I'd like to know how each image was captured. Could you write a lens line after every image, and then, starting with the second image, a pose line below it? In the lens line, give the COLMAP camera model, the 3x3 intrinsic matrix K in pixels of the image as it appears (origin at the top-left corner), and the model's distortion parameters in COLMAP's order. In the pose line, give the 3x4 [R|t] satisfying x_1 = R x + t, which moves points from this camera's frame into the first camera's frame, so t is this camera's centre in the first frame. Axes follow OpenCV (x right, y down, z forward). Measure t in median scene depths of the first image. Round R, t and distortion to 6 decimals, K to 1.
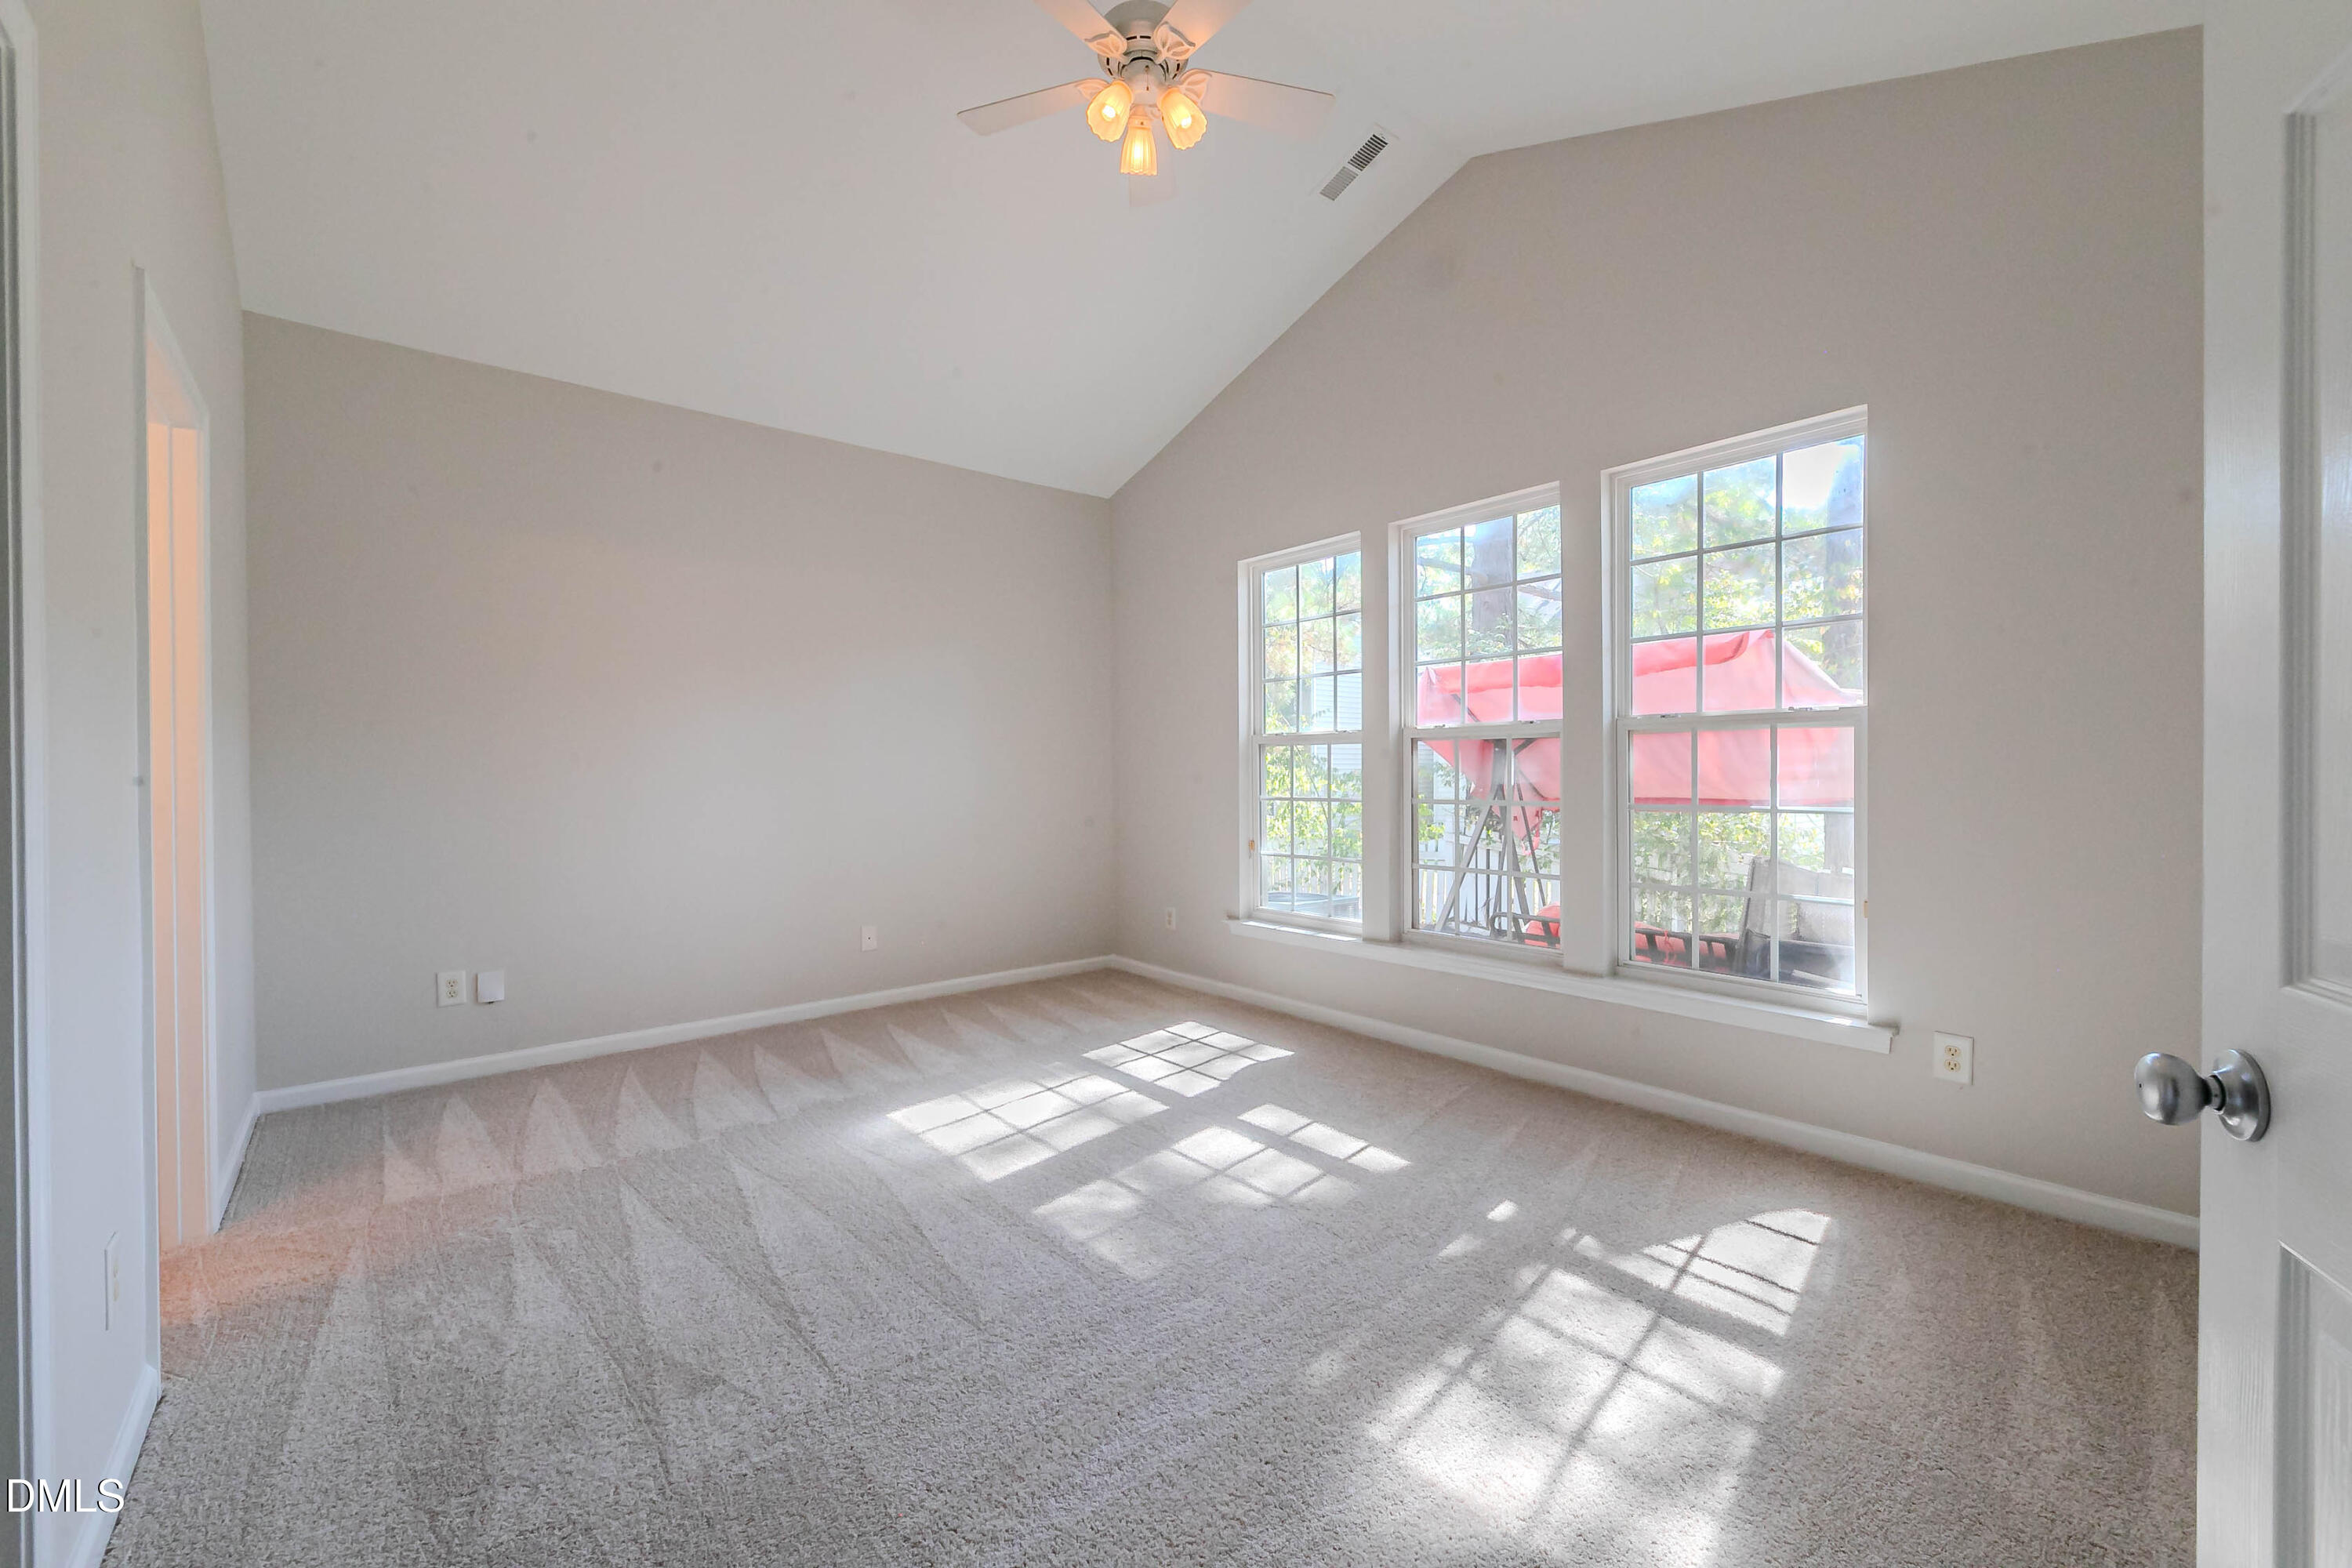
lens RADIAL K [[943.0, 0, 1185.6], [0, 943.0, 778.5], [0, 0, 1]] dist [0.003657, -0.002620]
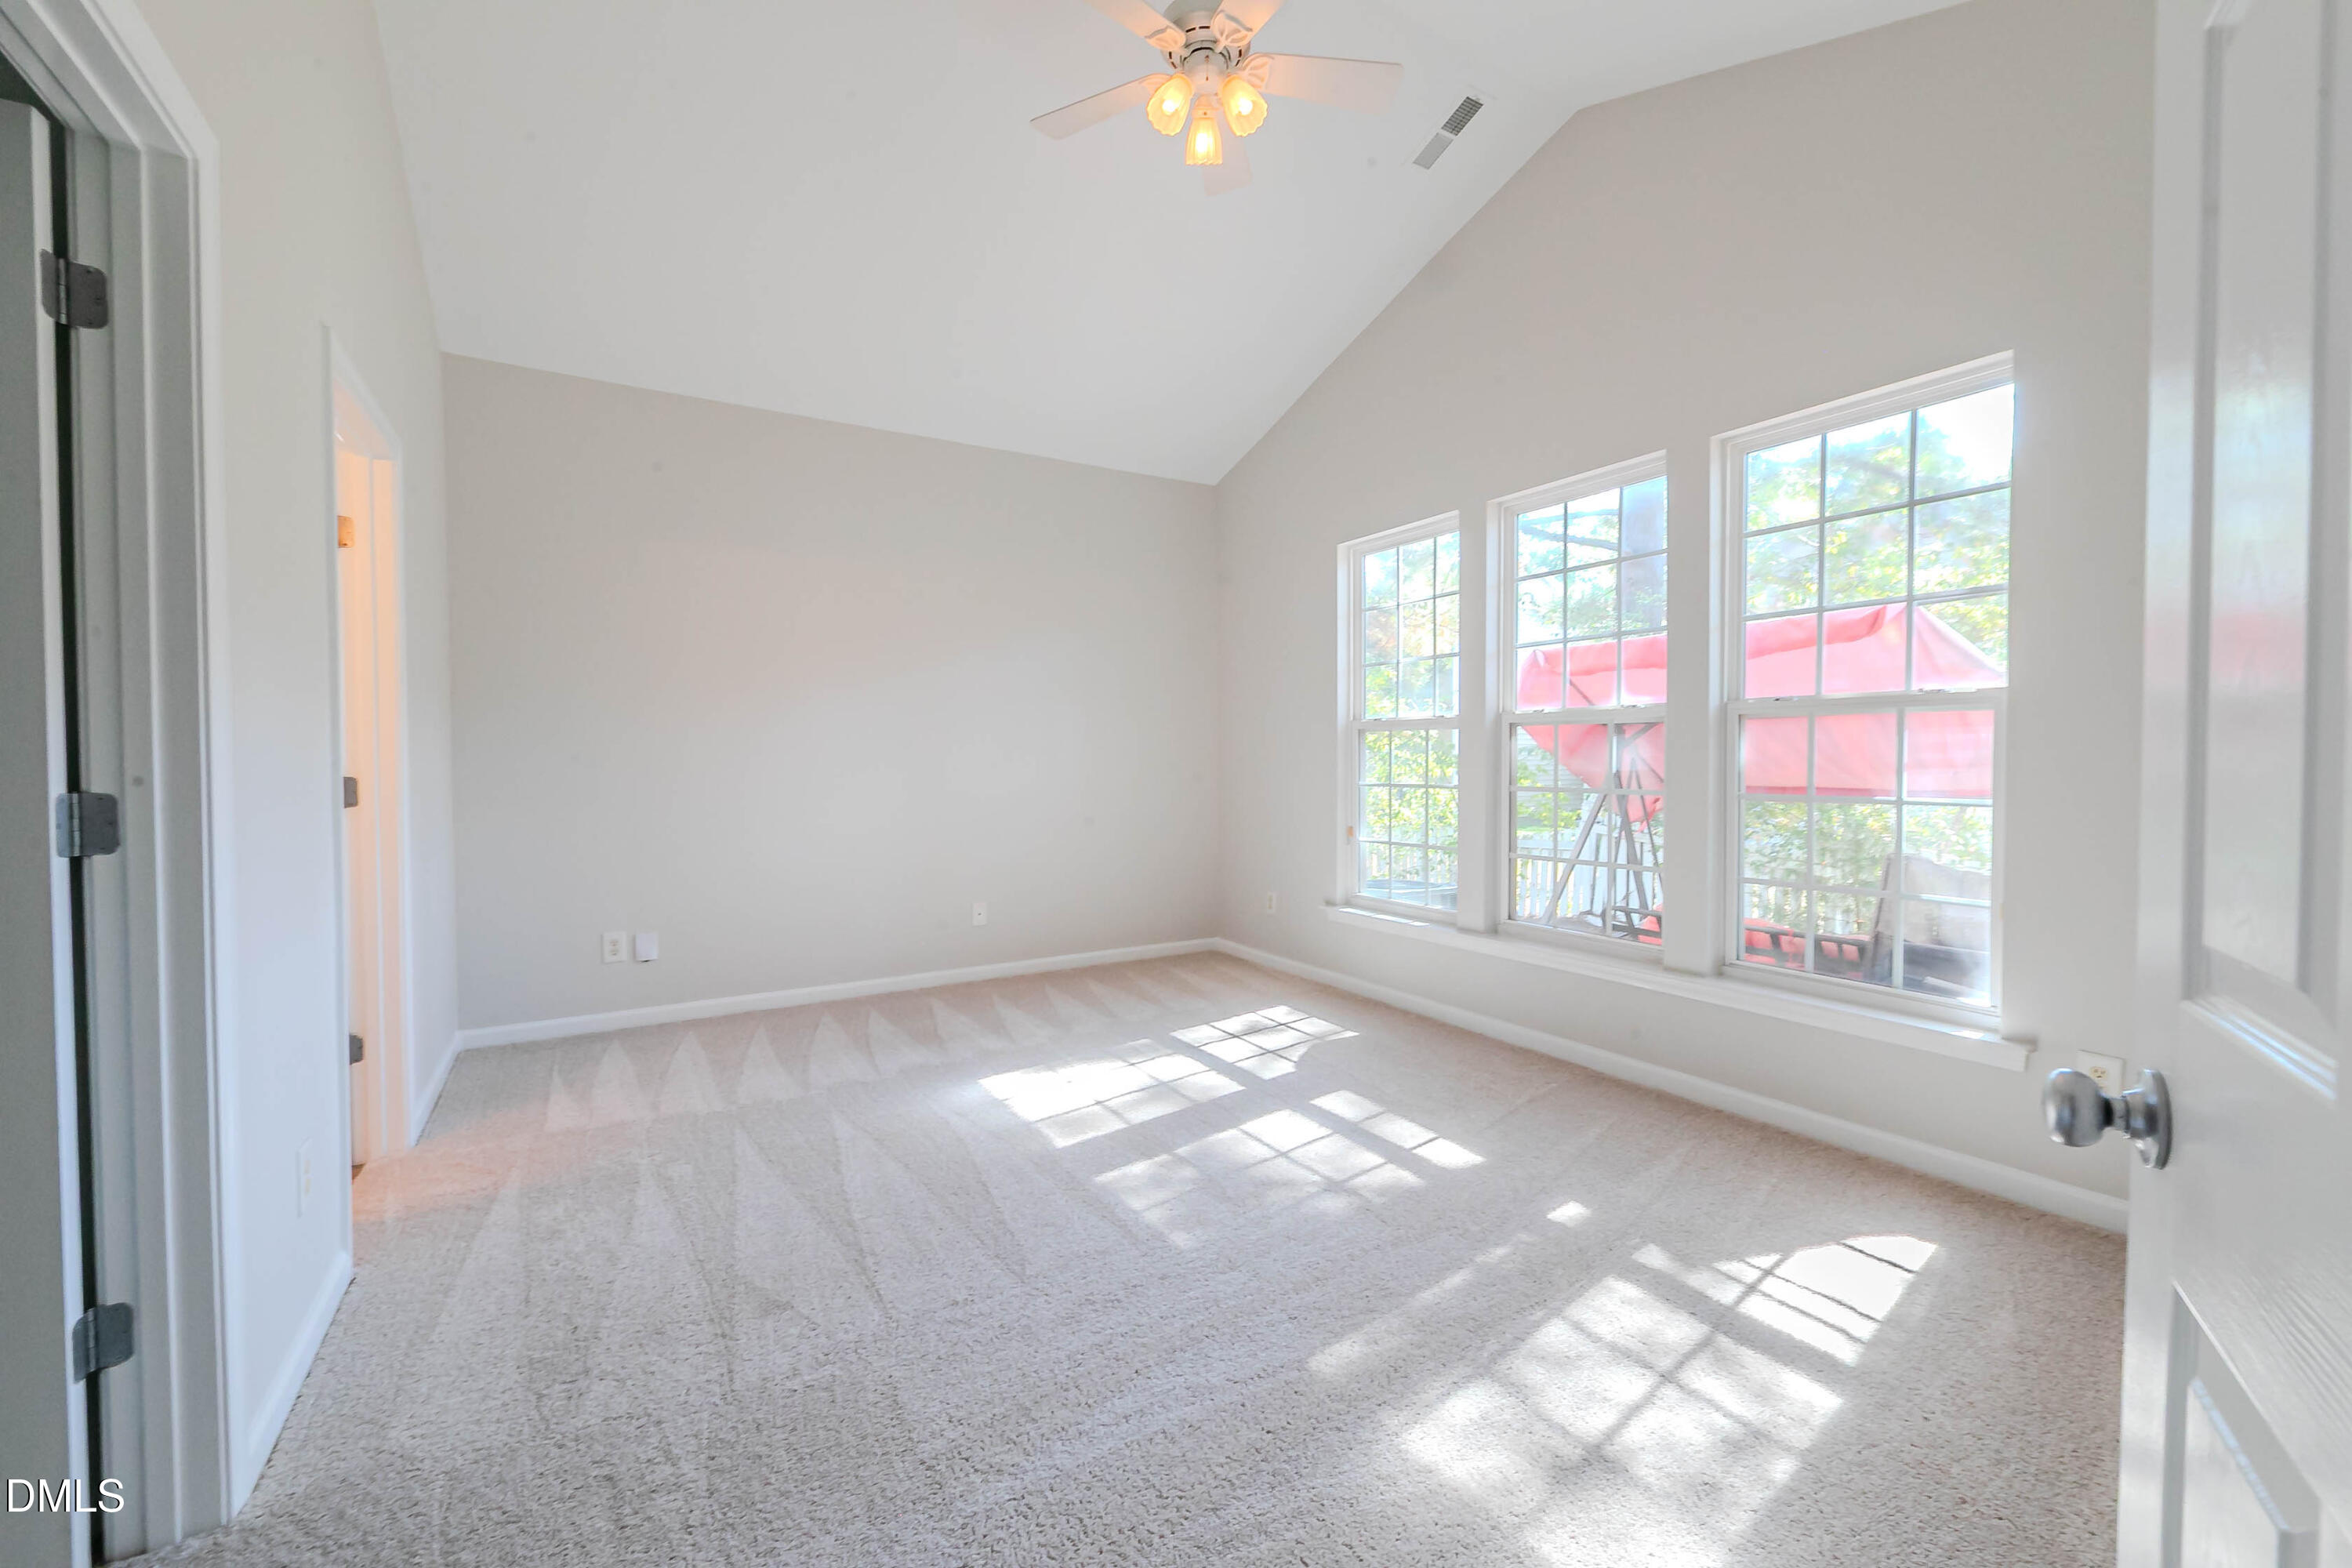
lens RADIAL K [[943.0, 0, 1185.6], [0, 943.0, 778.5], [0, 0, 1]] dist [0.003657, -0.002620]
pose [[0.988791, 0.007130, -0.149136, 0.071650], [-0.004720, 0.999853, 0.016509, -0.000803], [0.149231, -0.015620, 0.988679, -0.008177]]
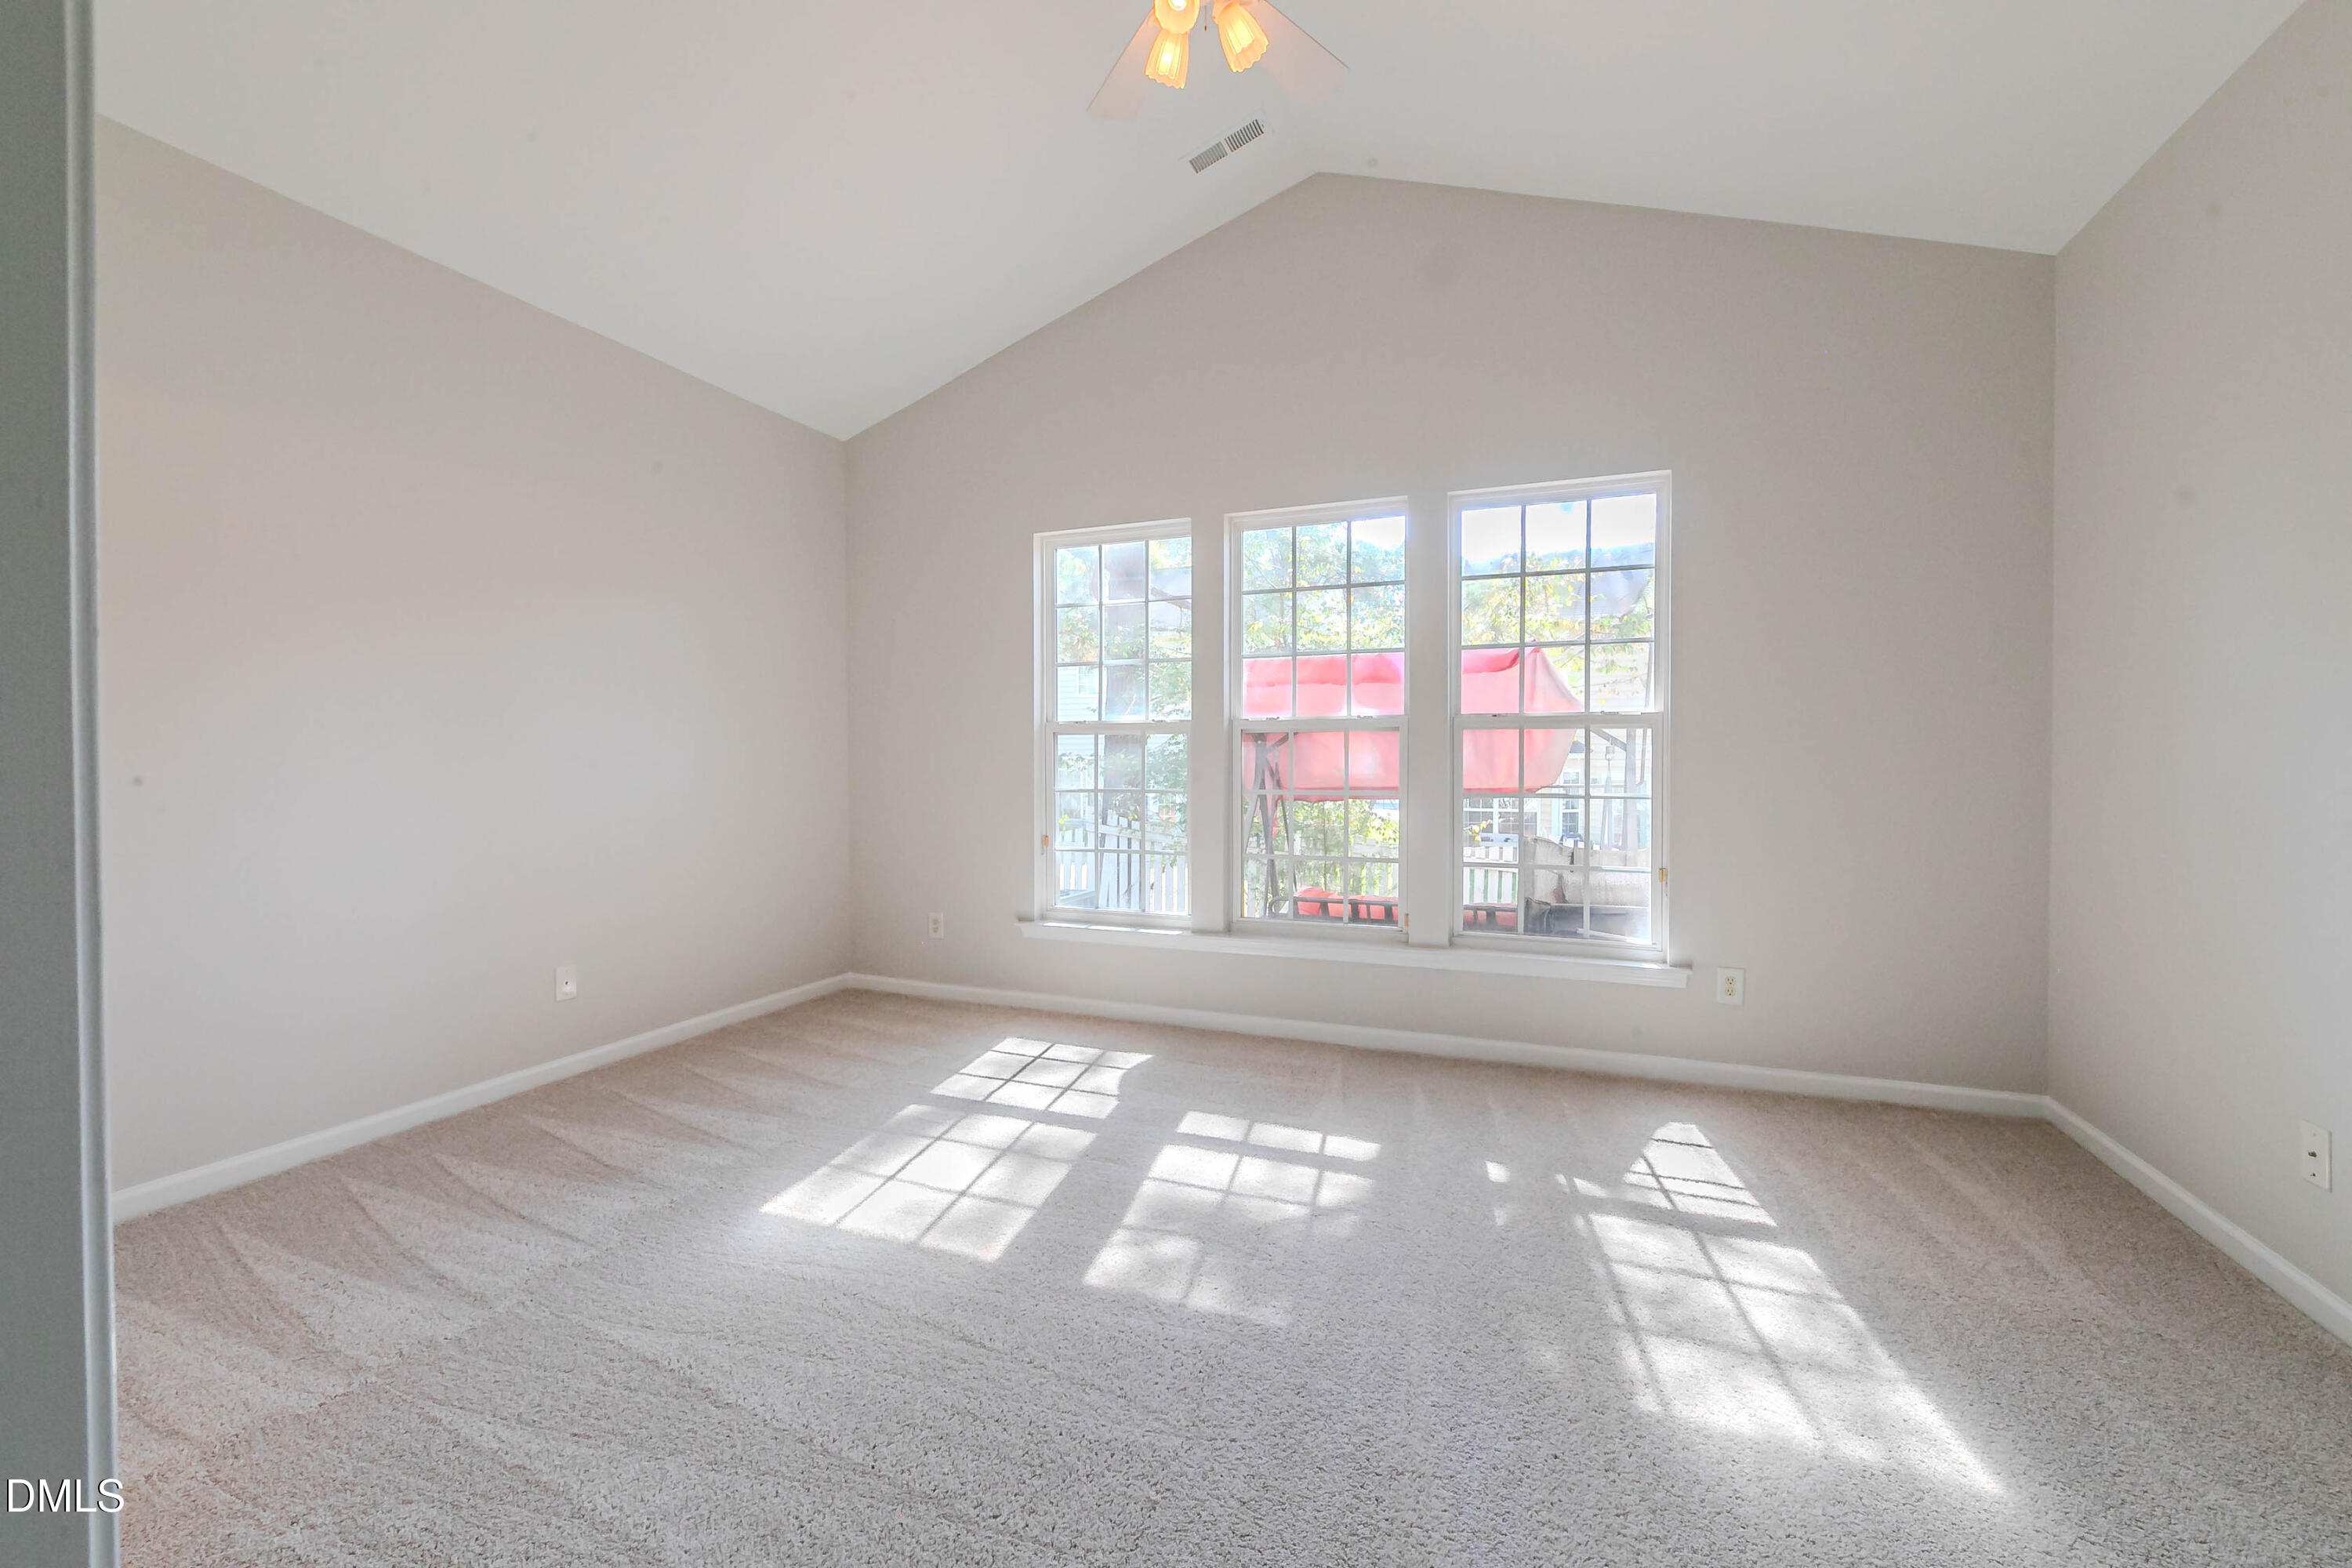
lens RADIAL K [[943.0, 0, 1185.6], [0, 943.0, 778.5], [0, 0, 1]] dist [0.003657, -0.002620]
pose [[0.881891, -0.002051, 0.471449, -0.377934], [-0.002489, 0.999956, 0.009005, 0.001109], [-0.471447, -0.009115, 0.881847, 0.174211]]
